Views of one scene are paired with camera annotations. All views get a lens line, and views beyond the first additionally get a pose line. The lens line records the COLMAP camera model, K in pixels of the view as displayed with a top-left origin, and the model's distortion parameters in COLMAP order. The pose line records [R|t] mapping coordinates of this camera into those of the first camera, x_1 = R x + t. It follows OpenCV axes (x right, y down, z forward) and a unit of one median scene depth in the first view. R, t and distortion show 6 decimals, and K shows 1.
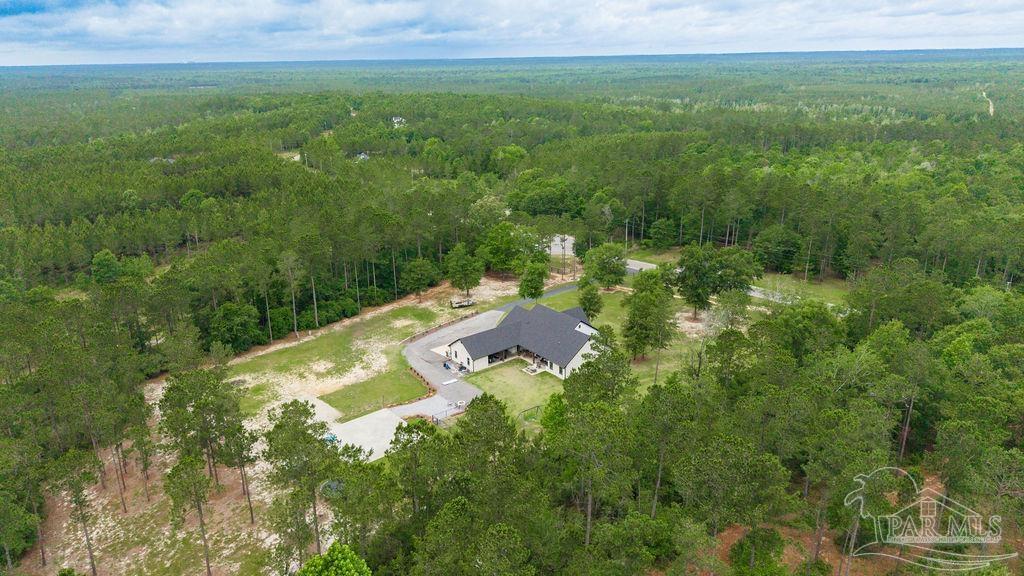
lens RADIAL K [[686.0, 0, 520.9], [0, 686.0, 245.4], [0, 0, 1]] dist [0.022117, -0.028467]
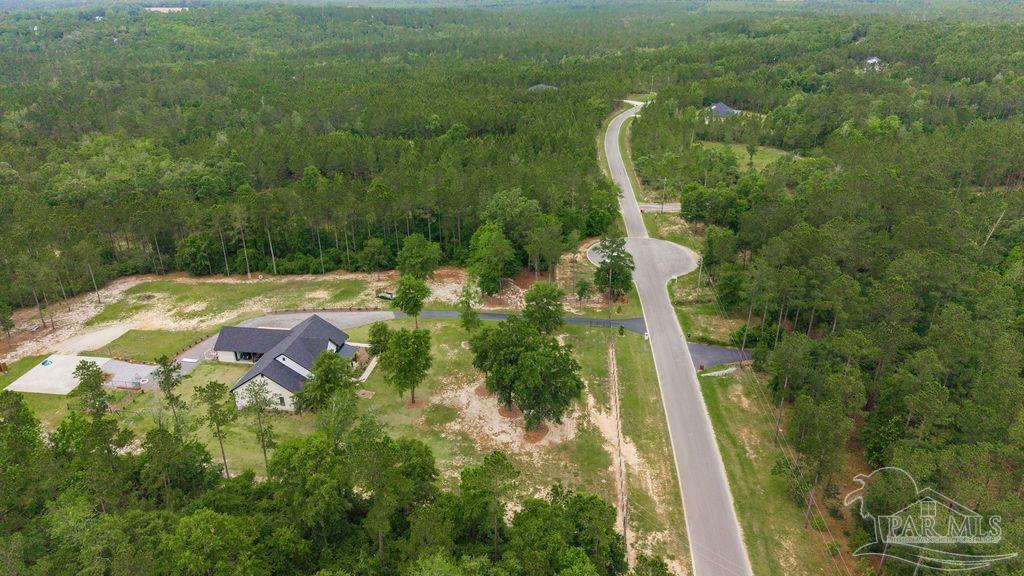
lens RADIAL K [[686.0, 0, 509.8], [0, 686.0, 288.6], [0, 0, 1]] dist [0.022117, -0.028467]
pose [[0.678742, 0.309410, -0.666014, 0.659236], [-0.189527, 0.949991, 0.248189, -0.192361], [0.709499, -0.042229, 0.703440, 0.438248]]
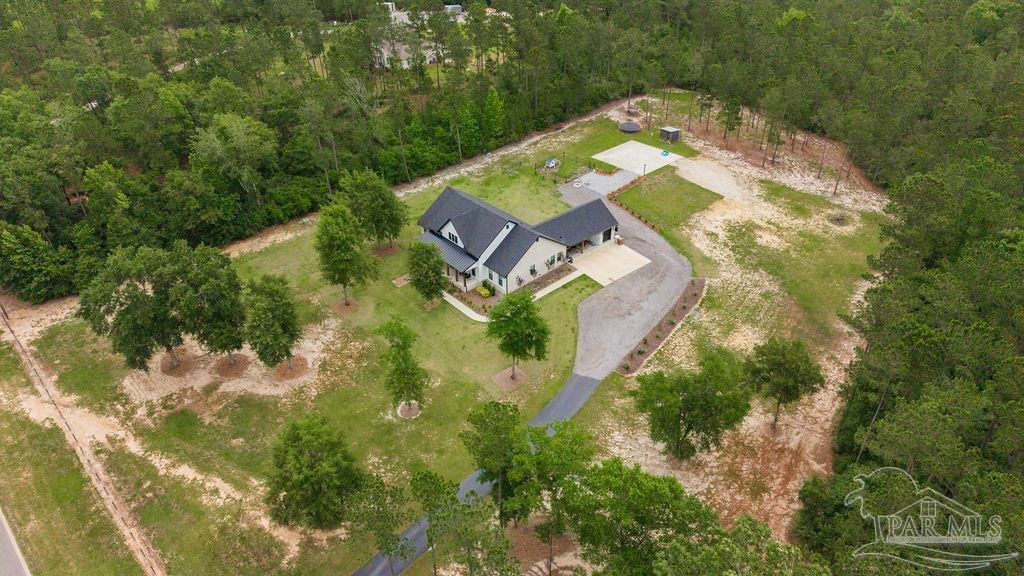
lens RADIAL K [[686.0, 0, 511.5], [0, 686.0, 288.6], [0, 0, 1]] dist [0.022117, -0.028467]
pose [[-0.998700, 0.045407, -0.023149, 0.031815], [0.012347, 0.656211, 0.754476, -0.322881], [0.049450, 0.753210, -0.655919, 1.231686]]
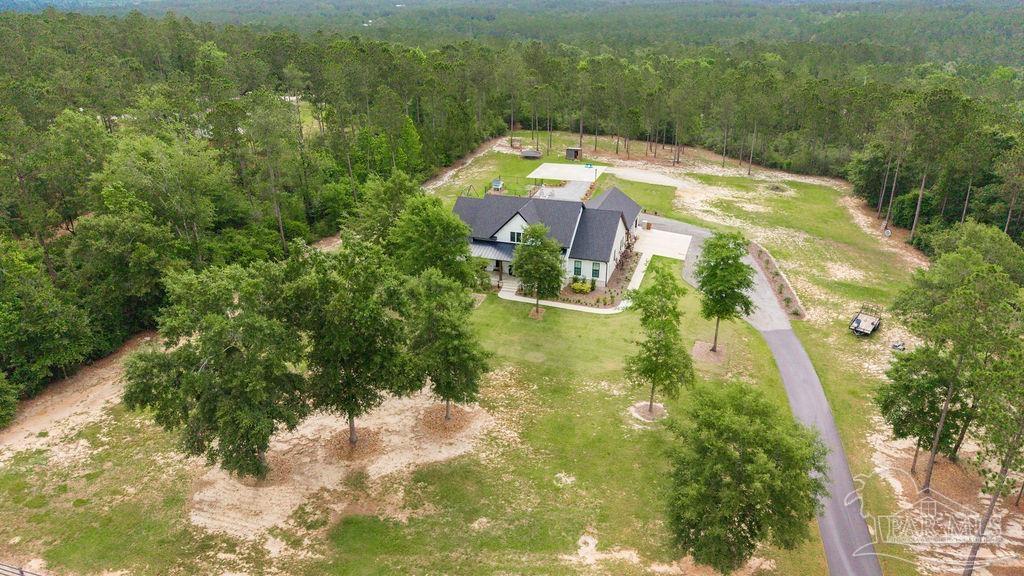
lens RADIAL K [[686.0, 0, 509.8], [0, 686.0, 284.1], [0, 0, 1]] dist [0.022117, -0.028467]
pose [[-0.843867, 0.220491, -0.489154, 0.311763], [-0.127490, 0.803156, 0.581969, -0.159391], [0.521186, 0.553466, -0.649646, 1.135192]]
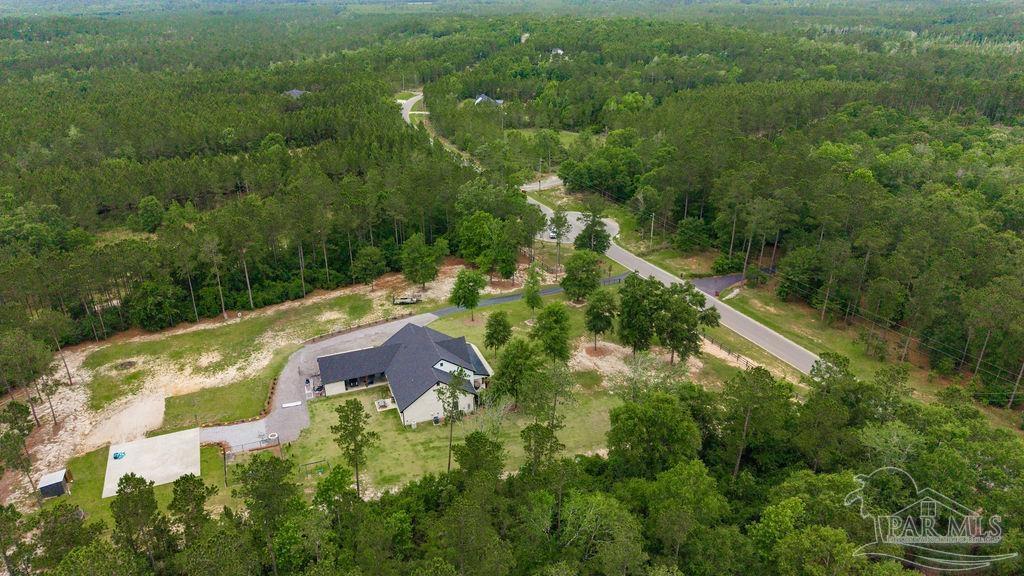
lens RADIAL K [[686.0, 0, 515.0], [0, 686.0, 292.2], [0, 0, 1]] dist [0.022117, -0.028467]
pose [[0.951737, 0.130435, -0.277817, 0.308012], [-0.081222, 0.979967, 0.181845, -0.105233], [0.295971, -0.150504, 0.943266, 0.165260]]
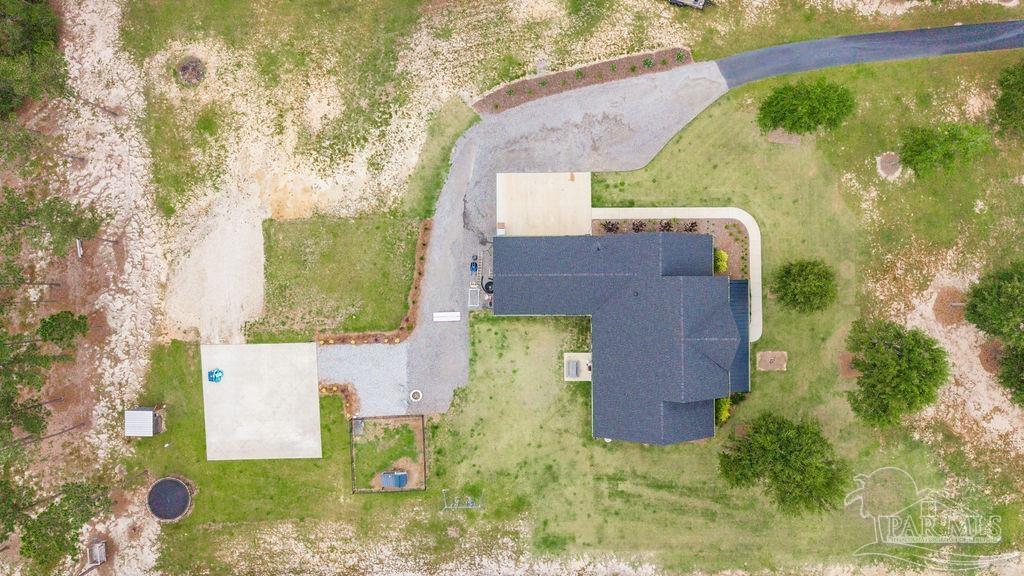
lens RADIAL K [[686.0, 0, 517.3], [0, 686.0, 289.9], [0, 0, 1]] dist [0.022117, -0.028467]
pose [[0.788179, 0.615216, 0.016787, -0.058452], [-0.180033, 0.204392, 0.962191, -0.296355], [0.588525, -0.761402, 0.271857, 0.644091]]
